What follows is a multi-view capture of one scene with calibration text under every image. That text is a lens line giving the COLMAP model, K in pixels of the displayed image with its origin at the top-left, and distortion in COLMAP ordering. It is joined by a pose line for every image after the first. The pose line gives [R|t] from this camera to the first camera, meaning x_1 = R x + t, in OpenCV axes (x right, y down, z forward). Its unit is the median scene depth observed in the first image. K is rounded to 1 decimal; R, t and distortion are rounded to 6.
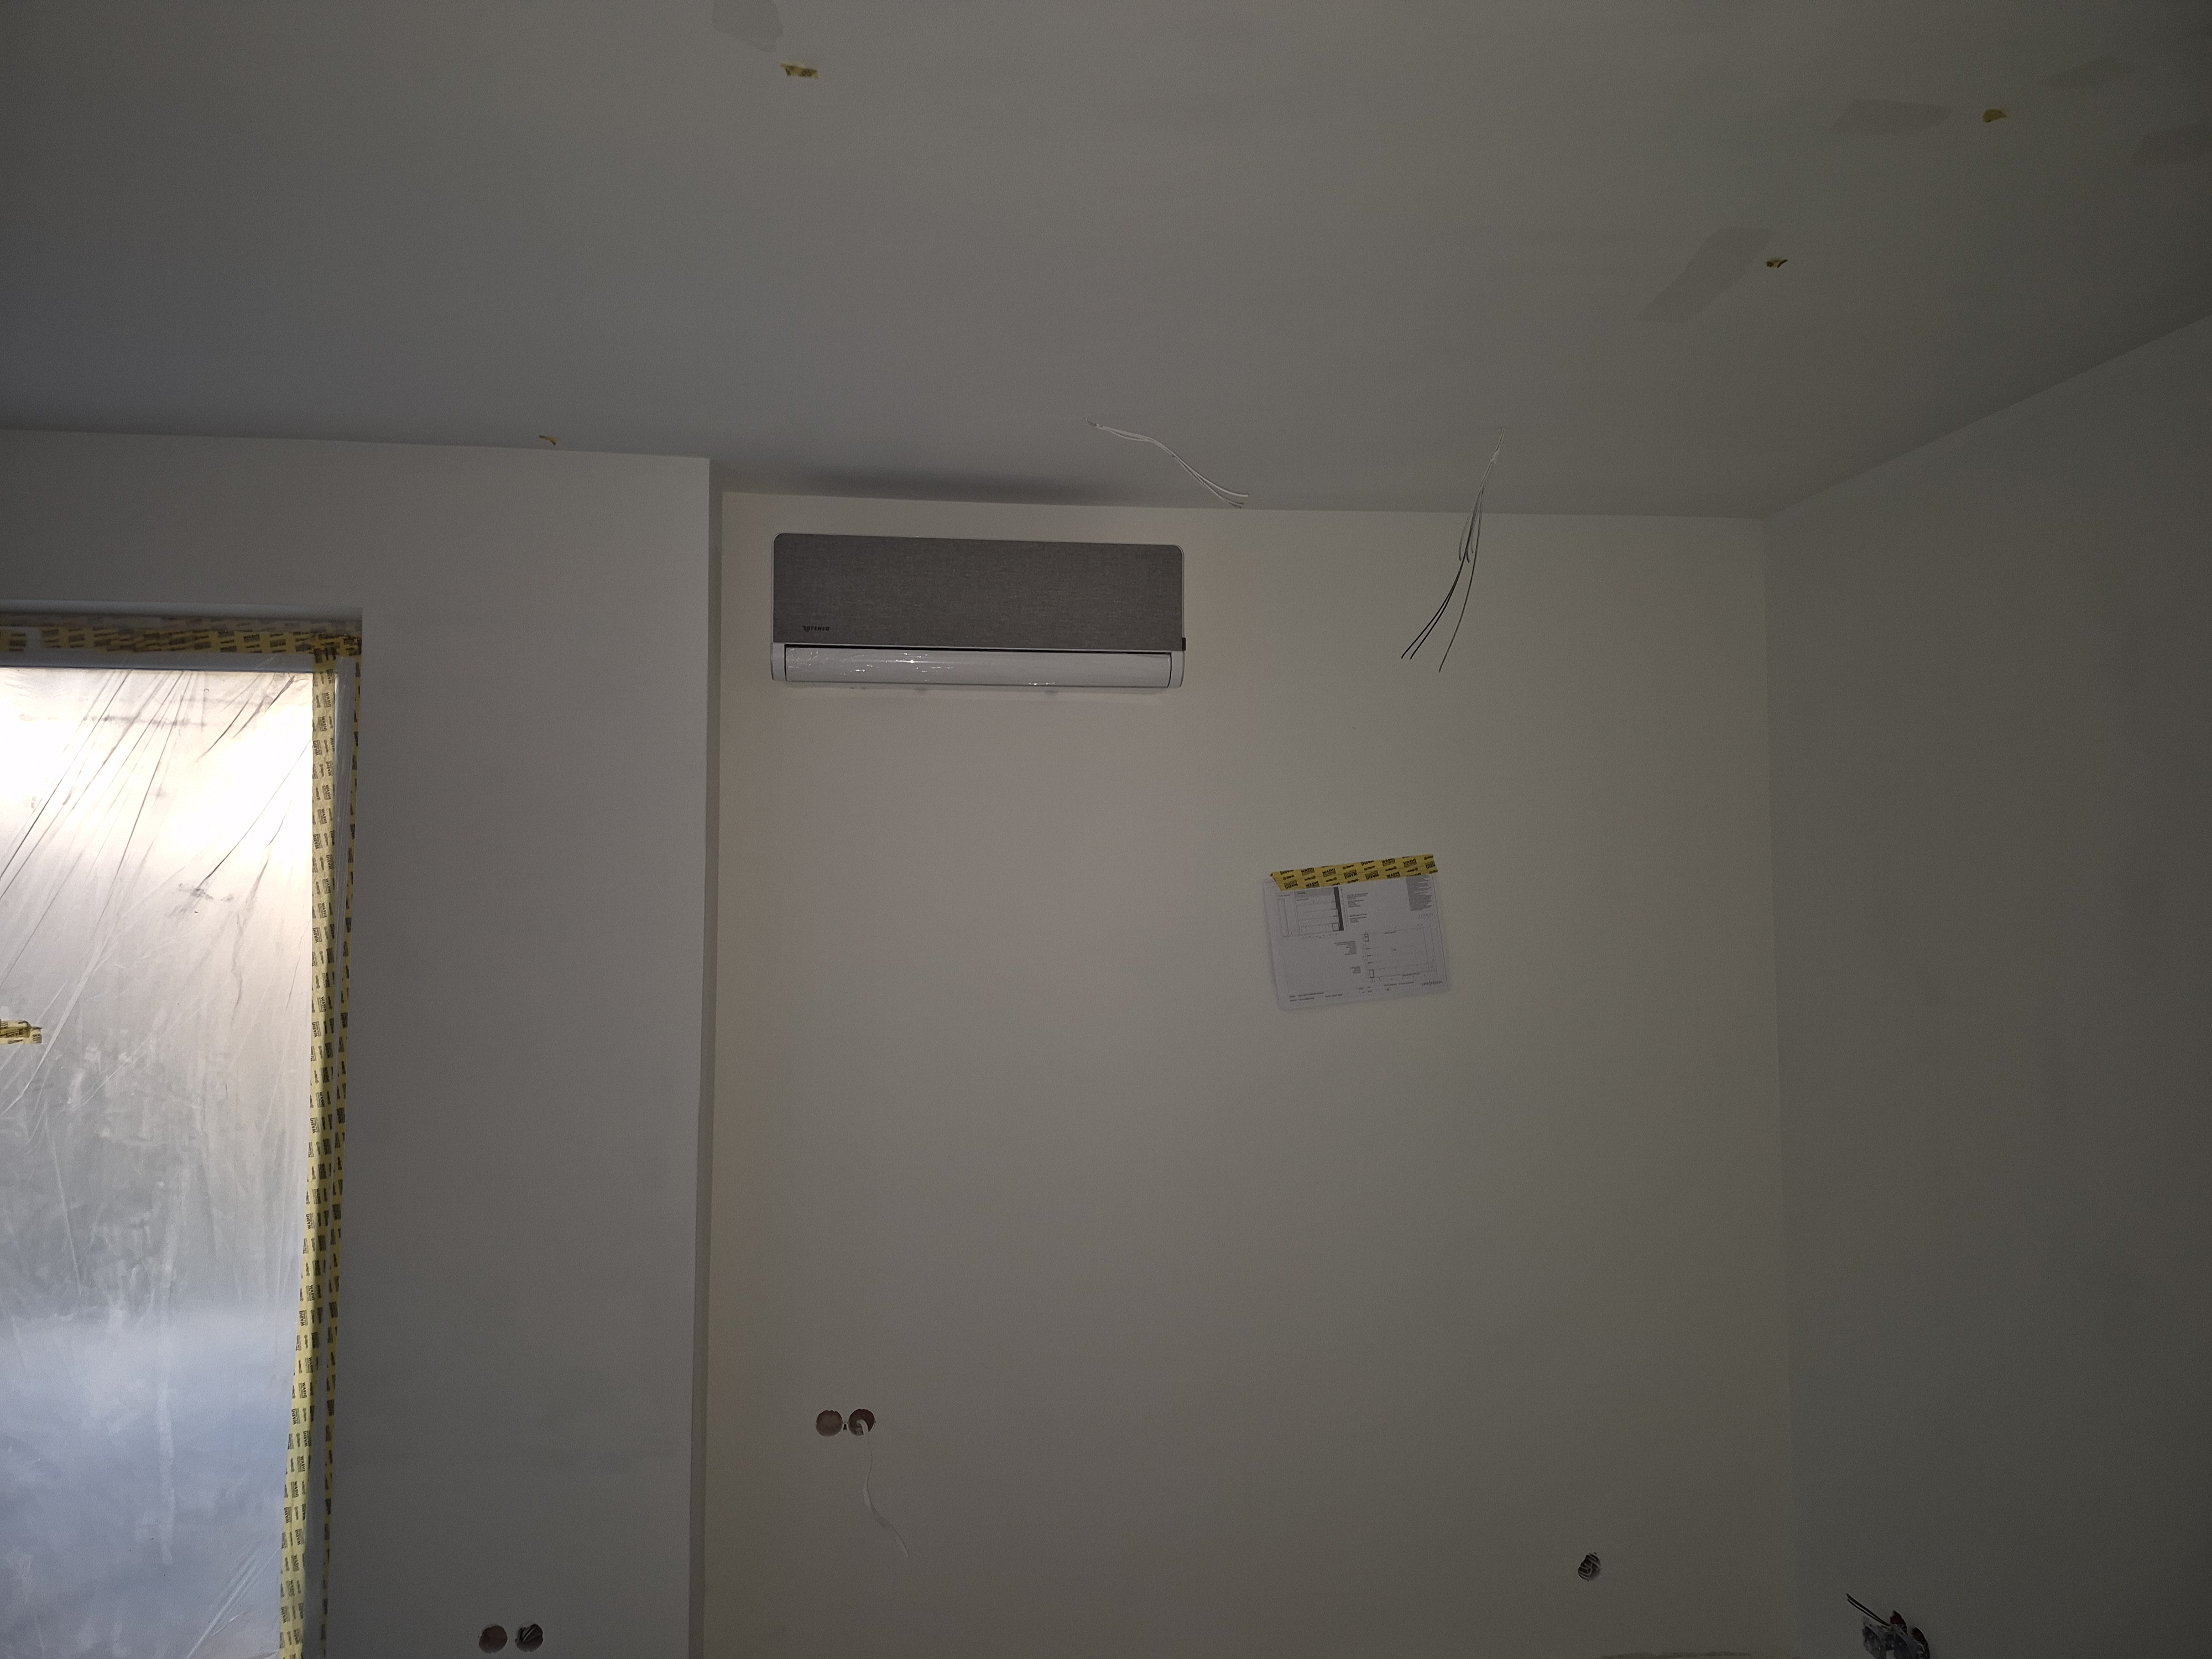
lens RADIAL K [[1510.2, 0, 1105.0], [0, 1510.2, 820.2], [0, 0, 1]] dist [-0.003054, -0.004549]
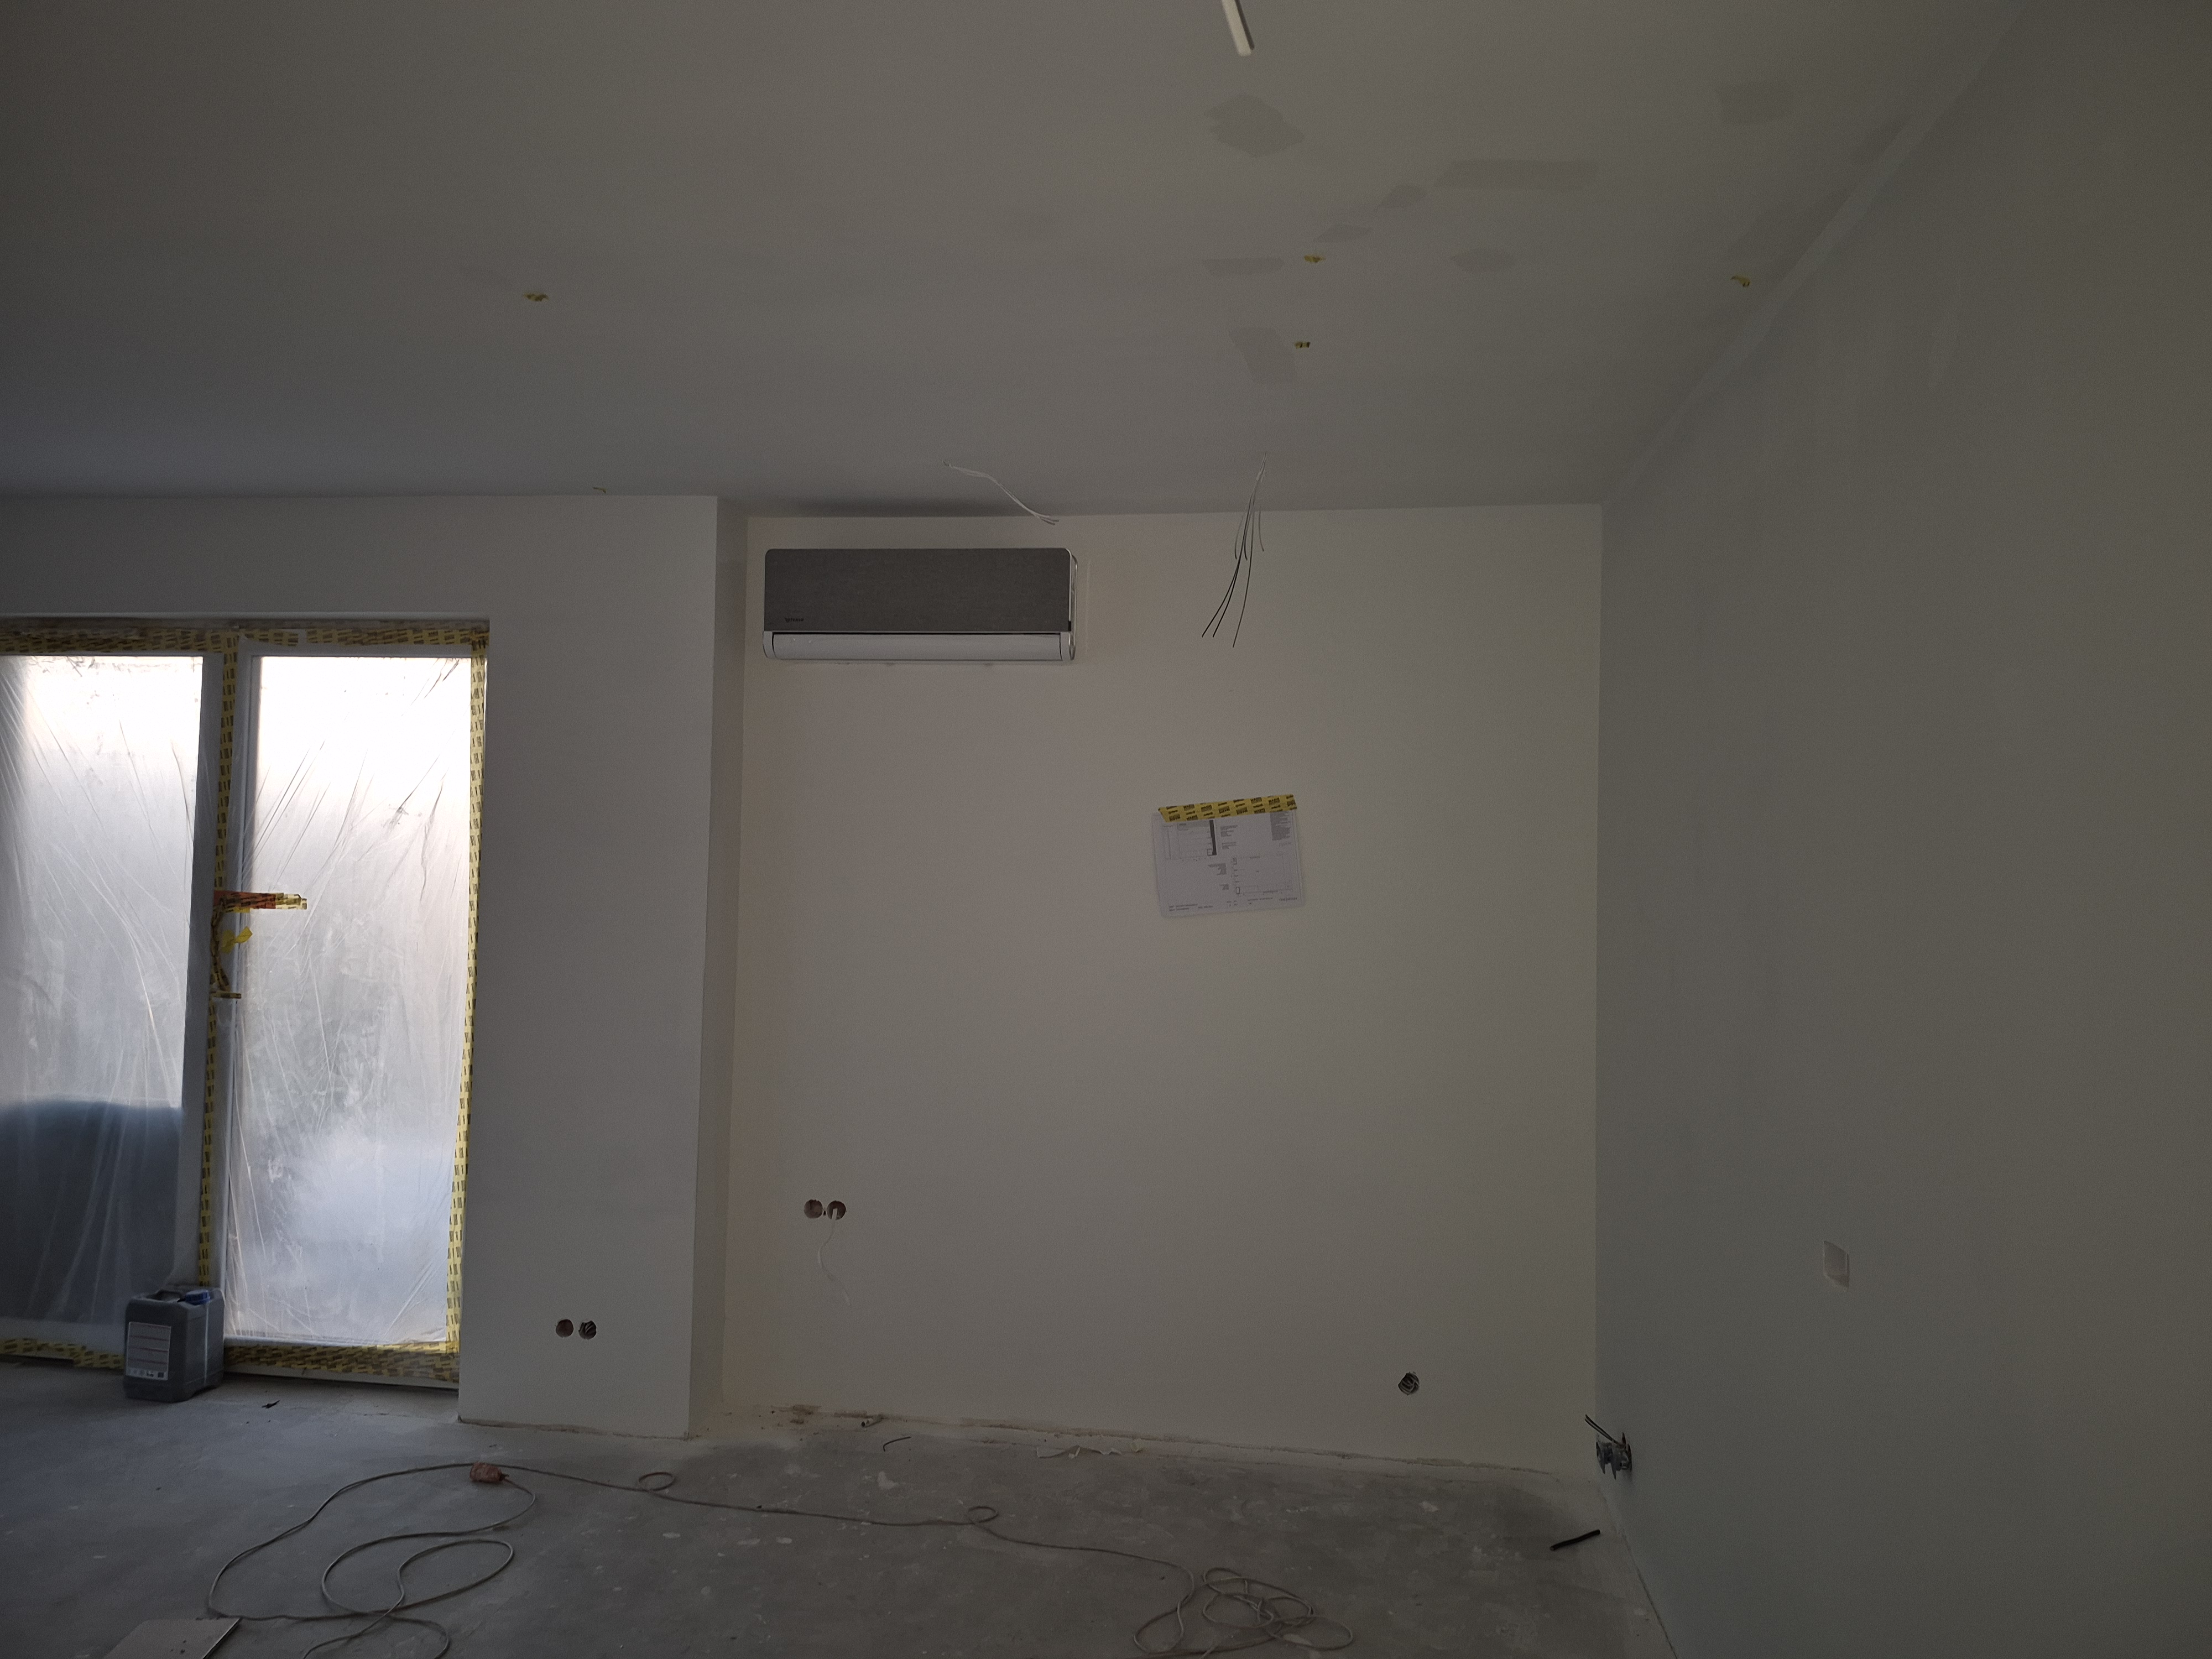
lens RADIAL K [[1475.1, 0, 1106.0], [0, 1475.1, 829.5], [0, 0, 1]] dist [0.008699, -0.002933]
pose [[0.969655, 0.015631, -0.243976, 0.404975], [-0.007653, 0.999406, 0.033613, 0.013266], [0.244357, -0.030726, 0.969199, -0.216524]]
